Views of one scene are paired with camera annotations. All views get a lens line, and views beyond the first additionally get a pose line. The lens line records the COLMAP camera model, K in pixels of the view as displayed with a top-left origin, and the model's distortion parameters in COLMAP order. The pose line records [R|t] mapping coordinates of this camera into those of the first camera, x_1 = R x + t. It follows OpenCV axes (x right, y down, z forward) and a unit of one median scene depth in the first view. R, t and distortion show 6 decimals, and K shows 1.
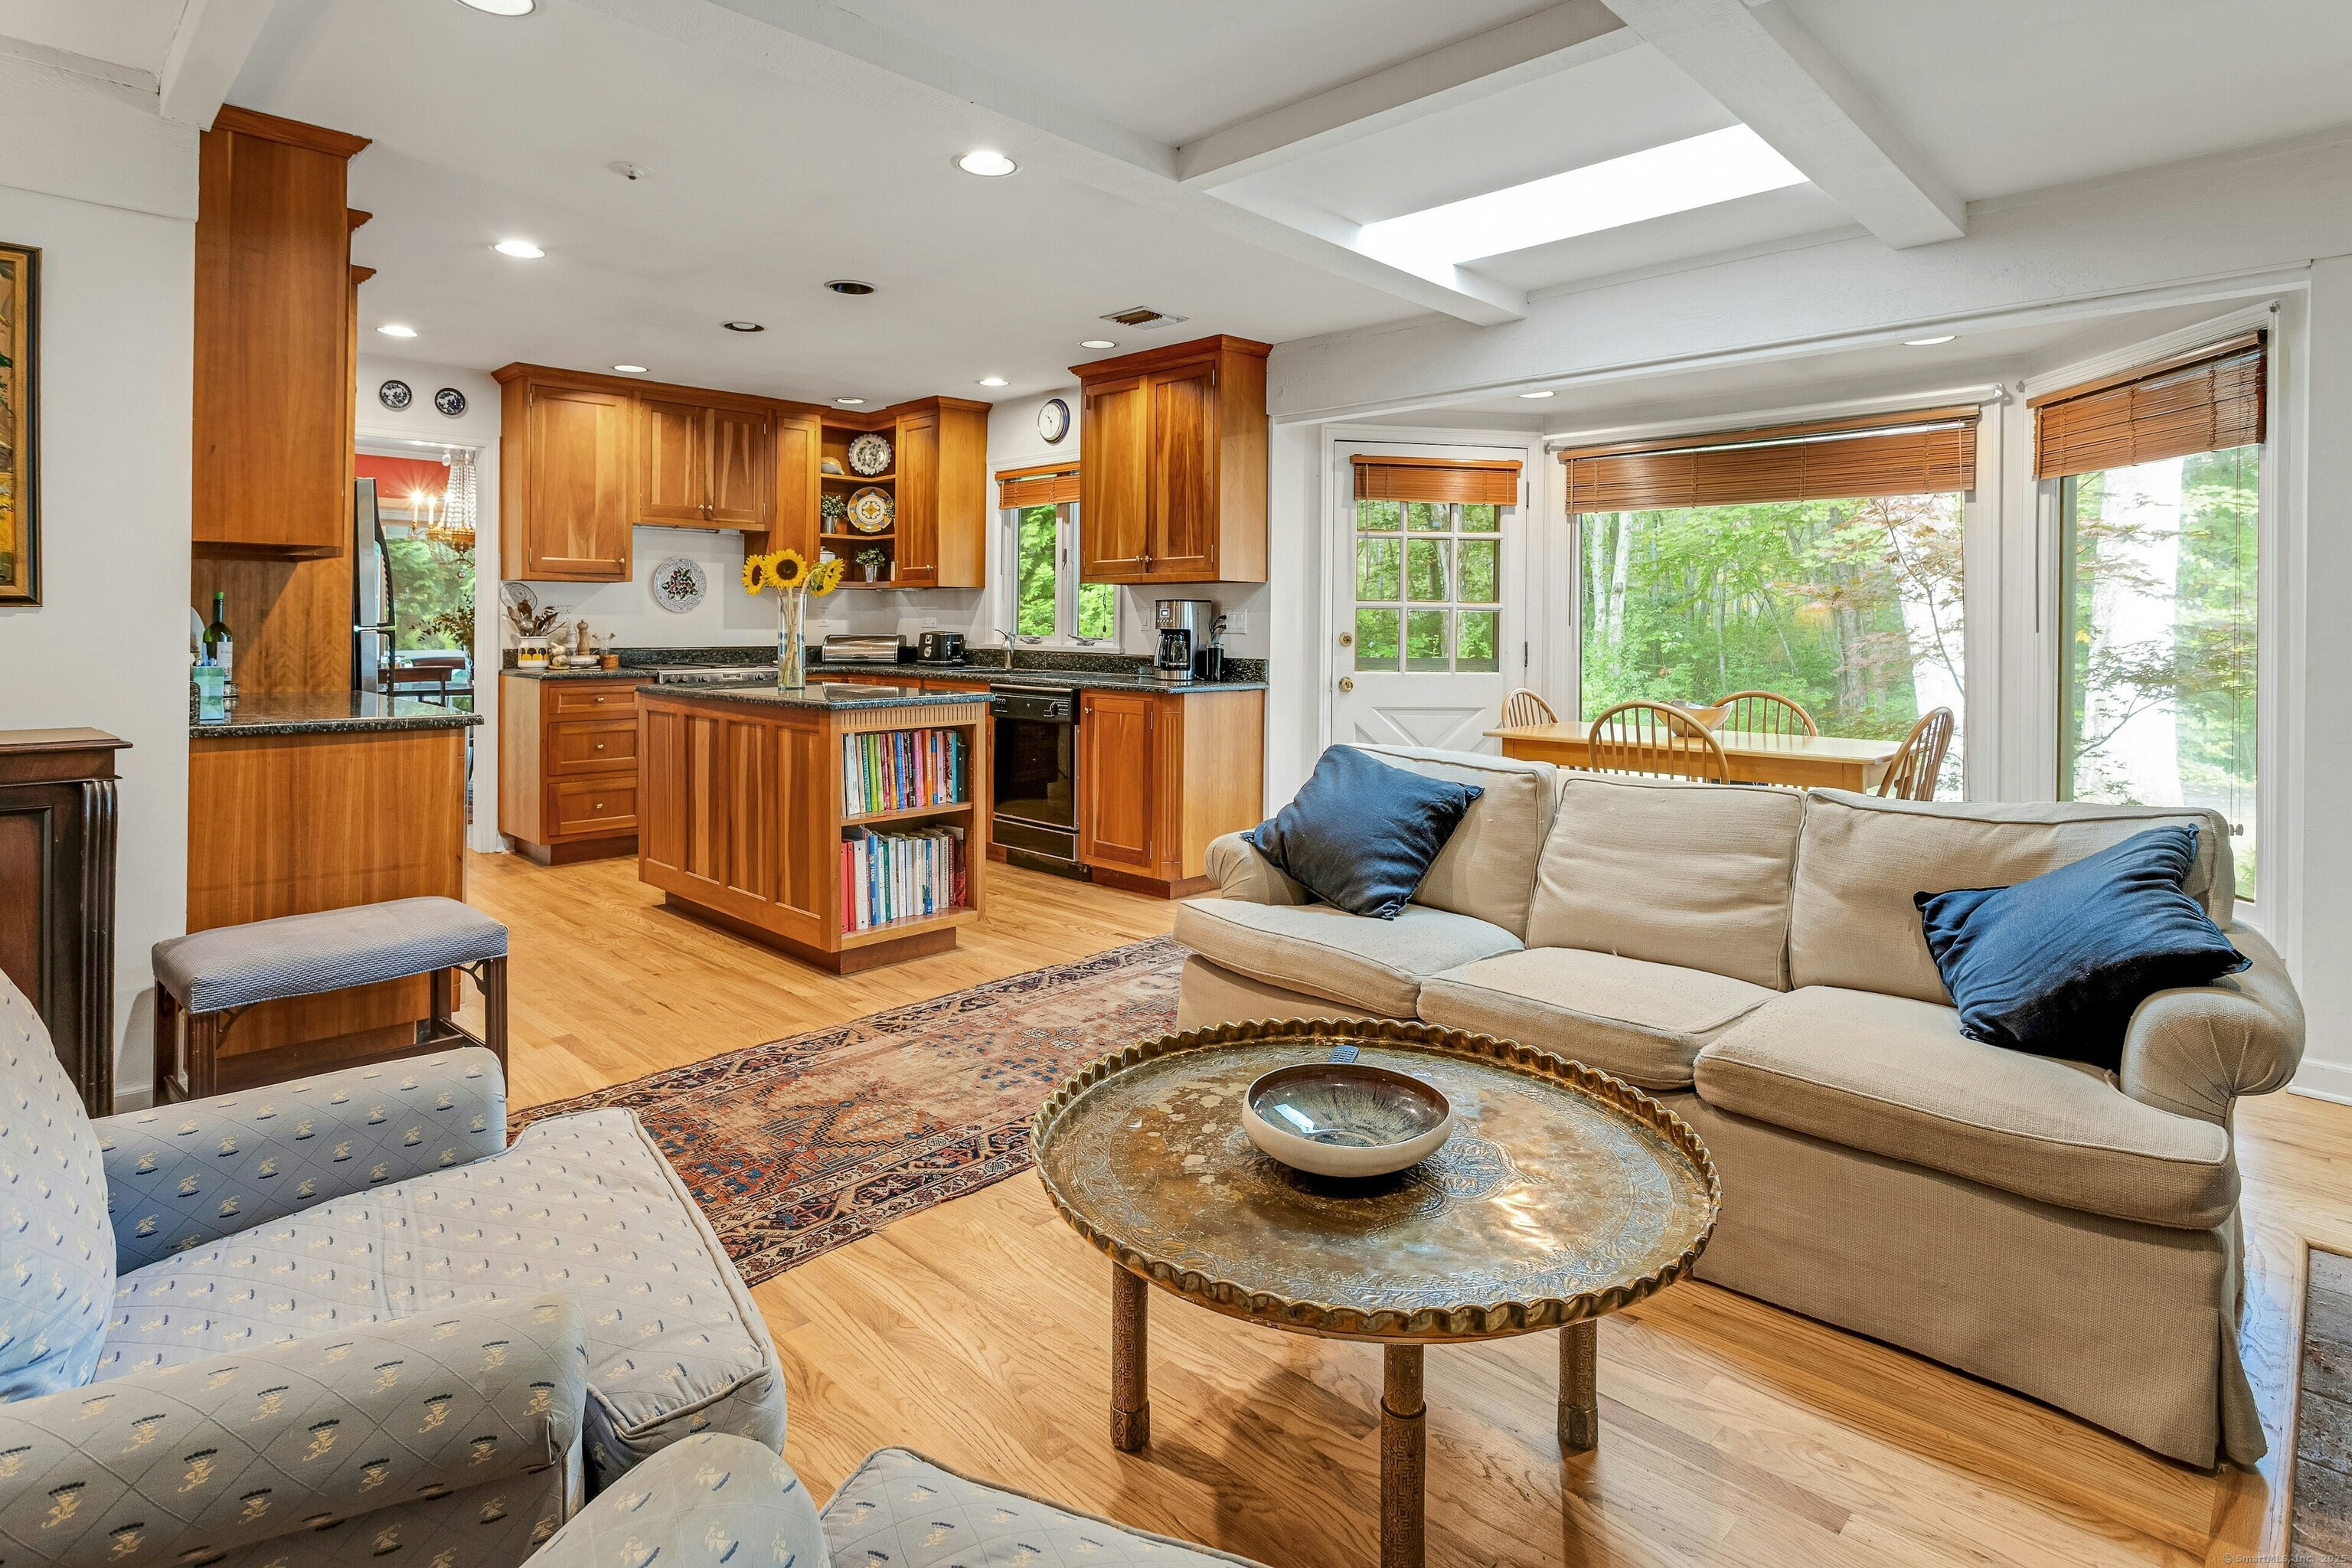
lens RADIAL K [[1207.1, 0, 1138.8], [0, 1207.1, 619.0], [0, 0, 1]] dist [-0.022285, 0.000046]
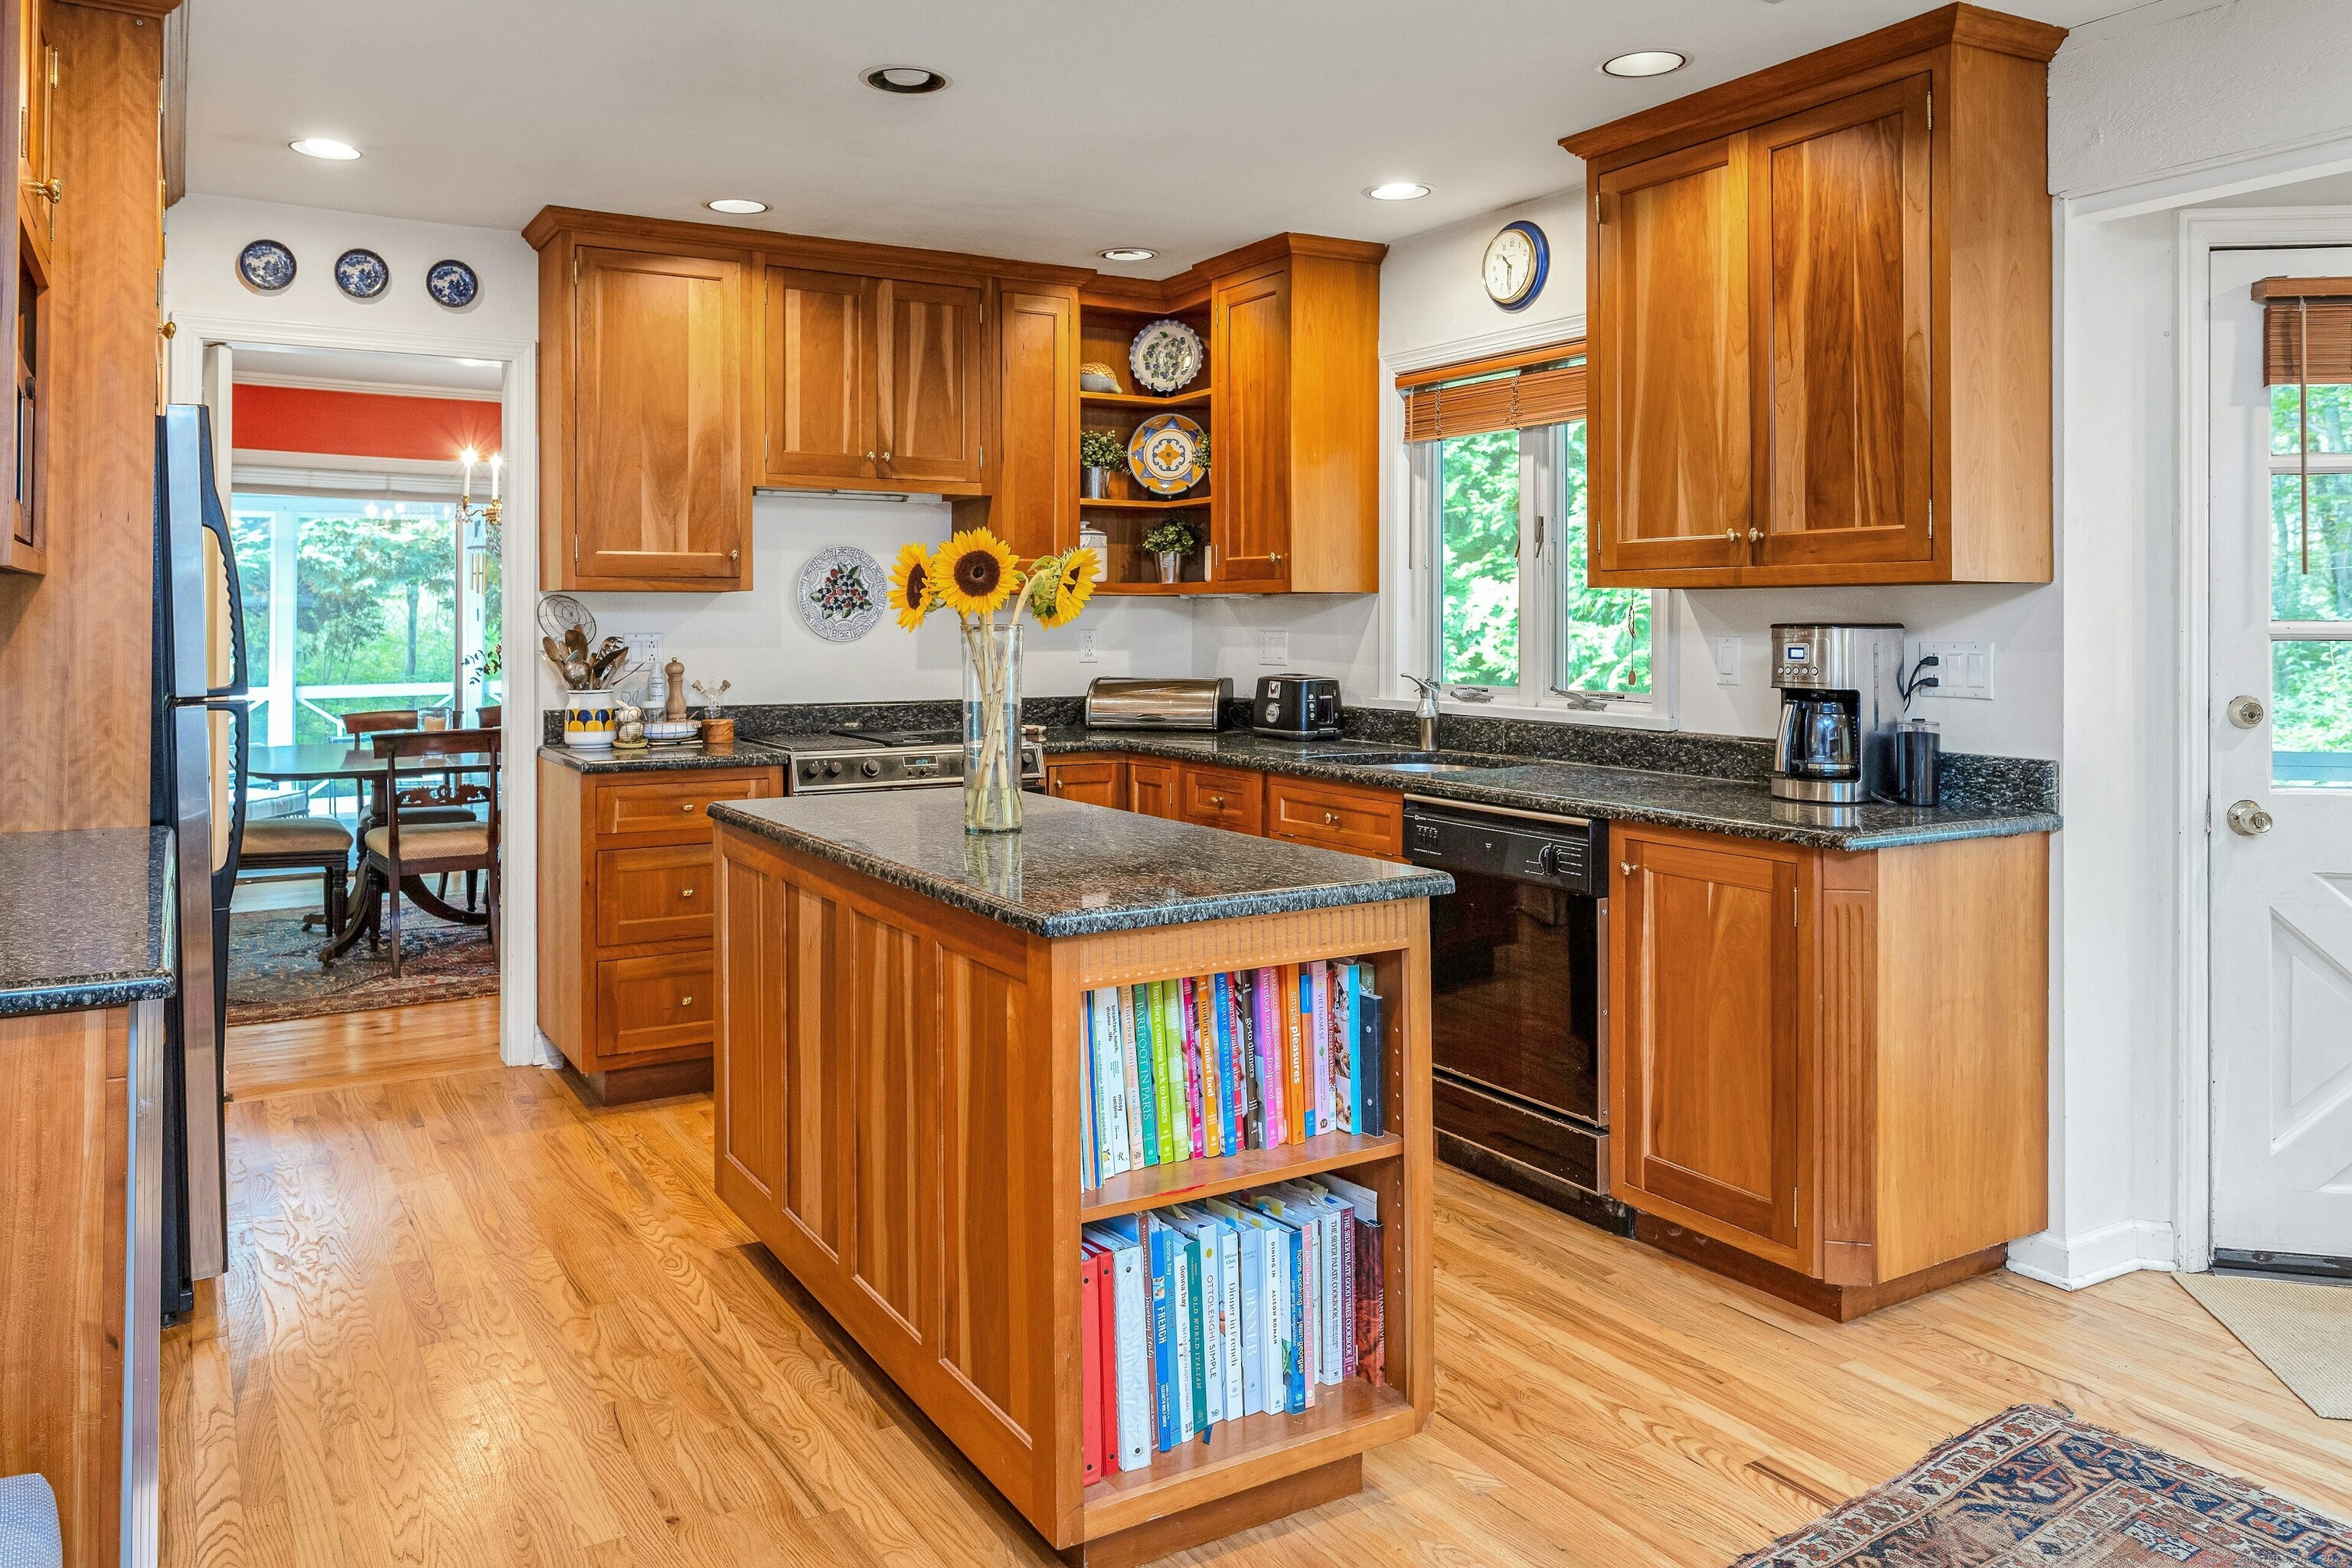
lens RADIAL K [[1652.5, 0, 1167.1], [0, 1652.5, 623.0], [0, 0, 1]] dist [0.022444, 0.002967]
pose [[0.974162, -0.007448, -0.225728, -0.064865], [0.008606, 0.999954, 0.004147, -0.019699], [0.225687, -0.005983, 0.974182, 0.325514]]
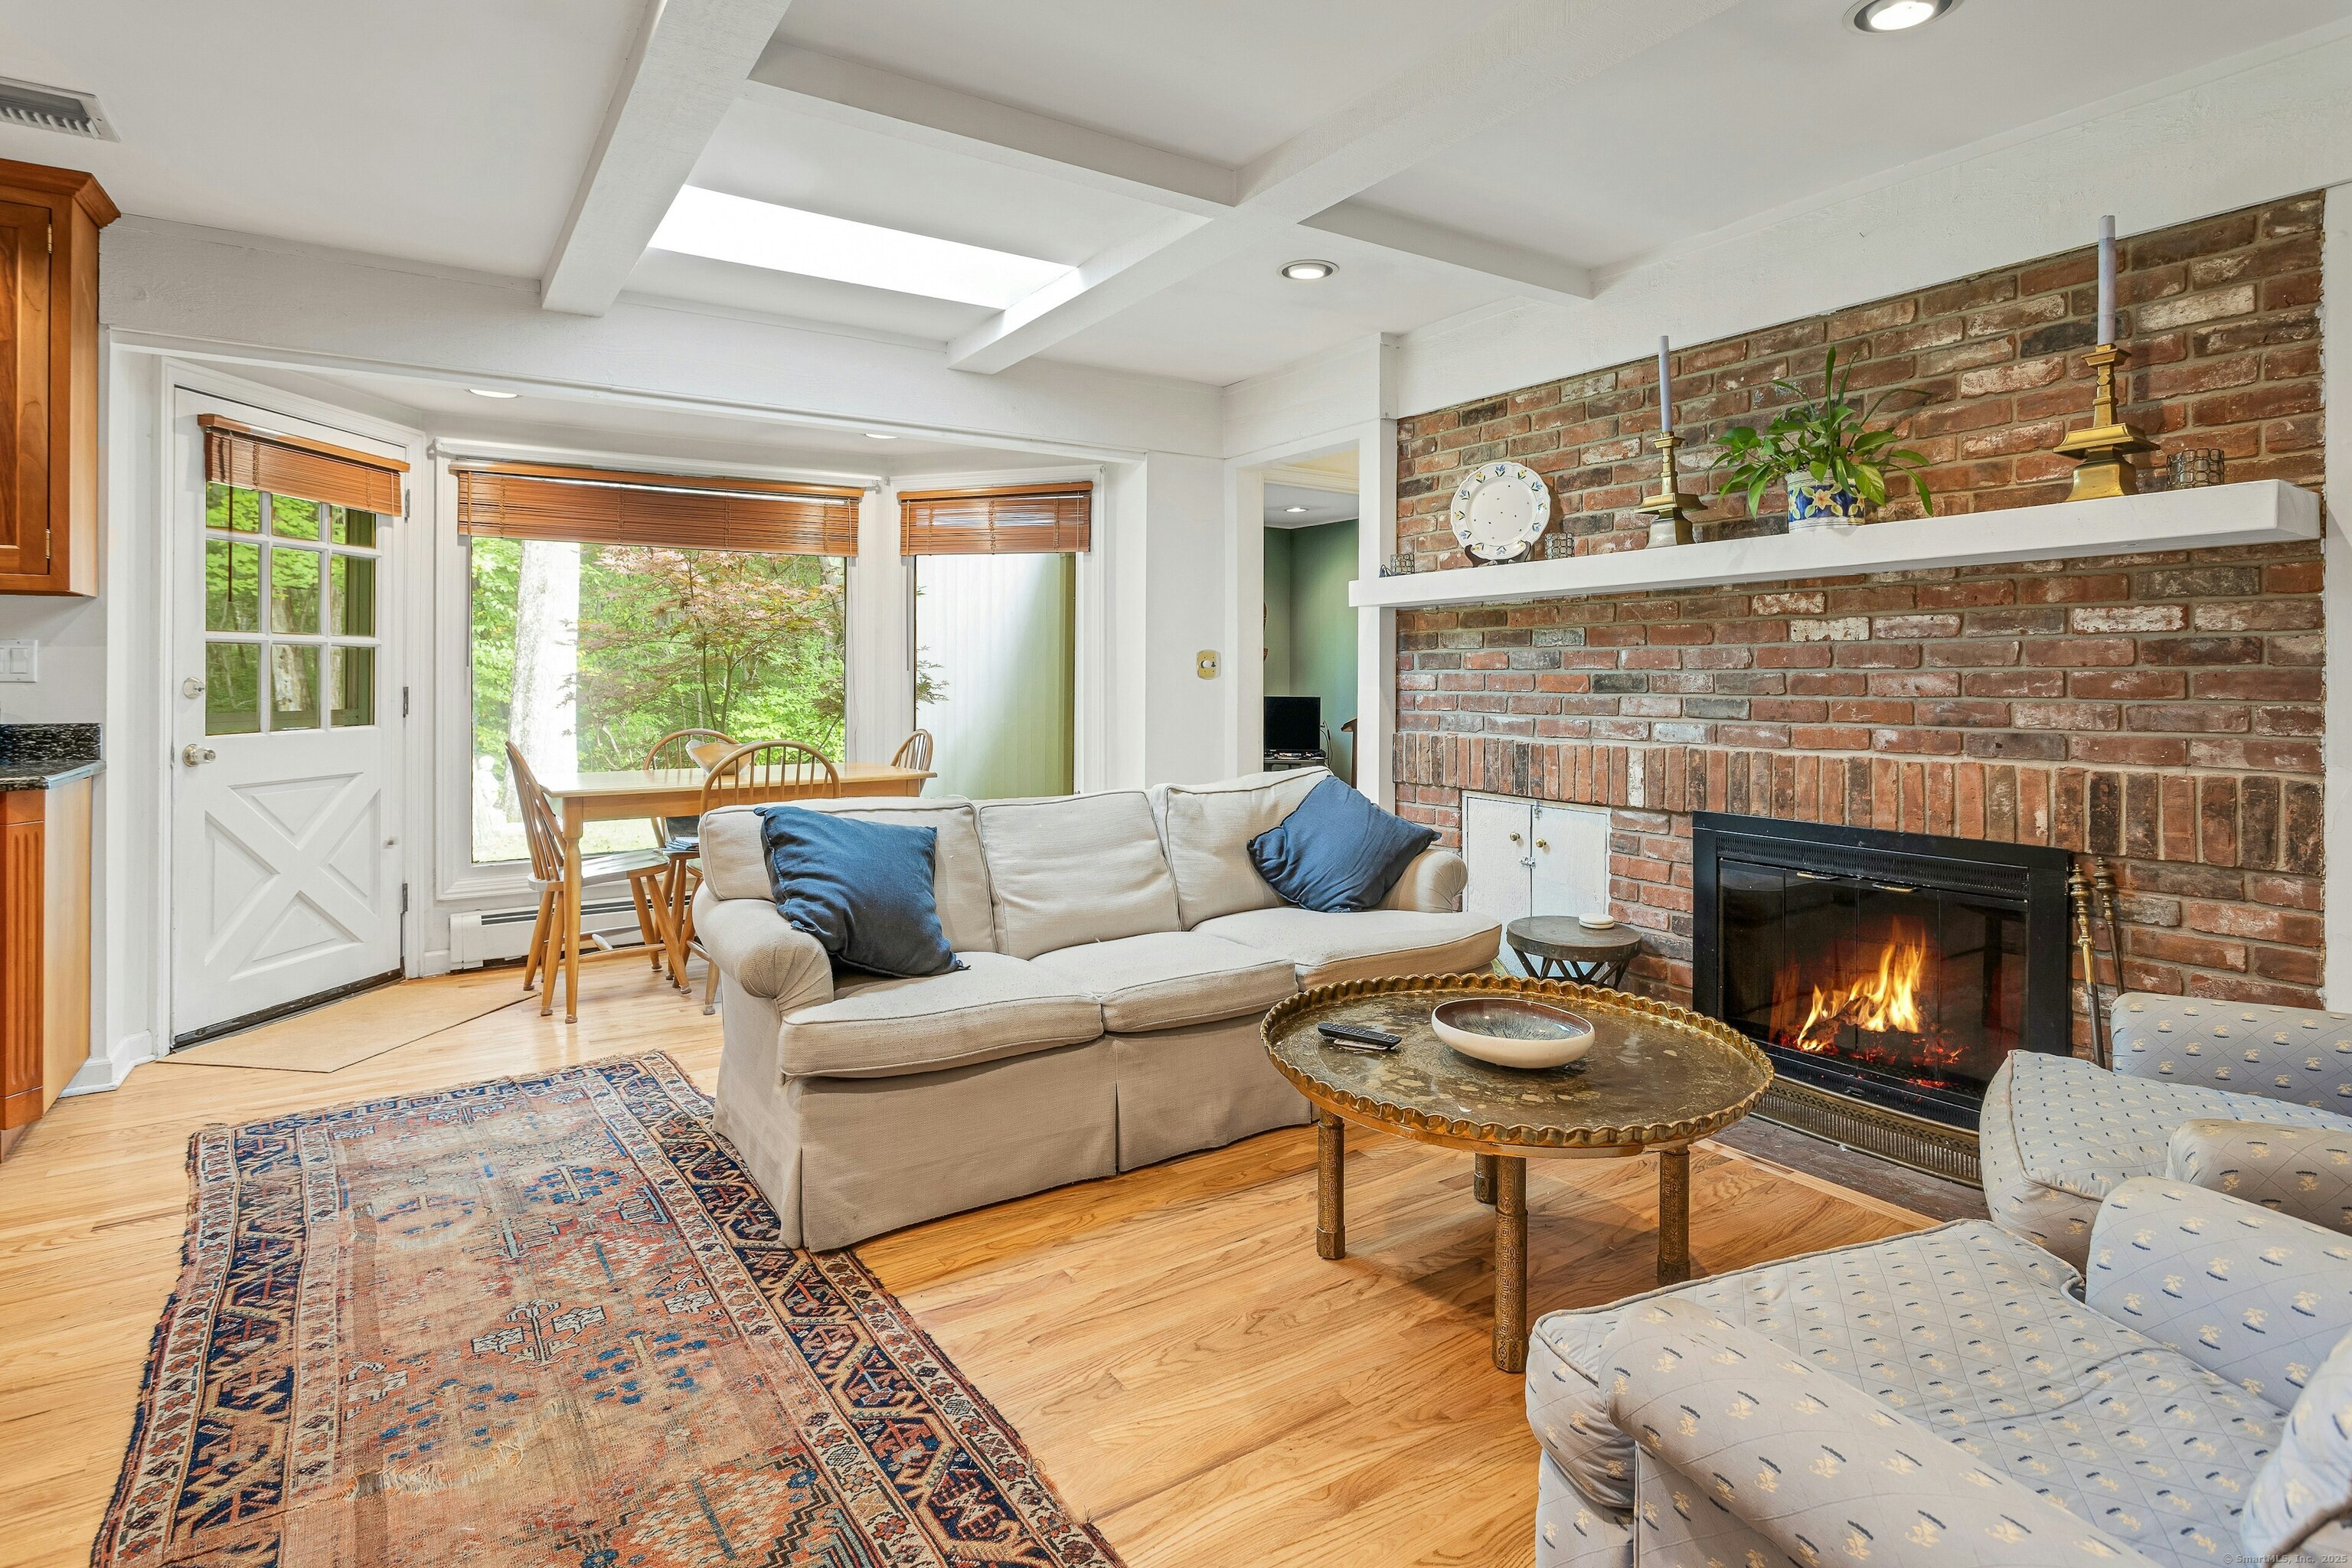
lens RADIAL K [[1199.6, 0, 1190.0], [0, 1199.6, 665.5], [0, 0, 1]] dist [-0.012260, 0.001373]
pose [[0.191145, -0.002737, 0.981558, -0.359099], [-0.005718, 0.999976, 0.003902, -0.000832], [-0.981545, -0.006358, 0.191125, 0.321043]]
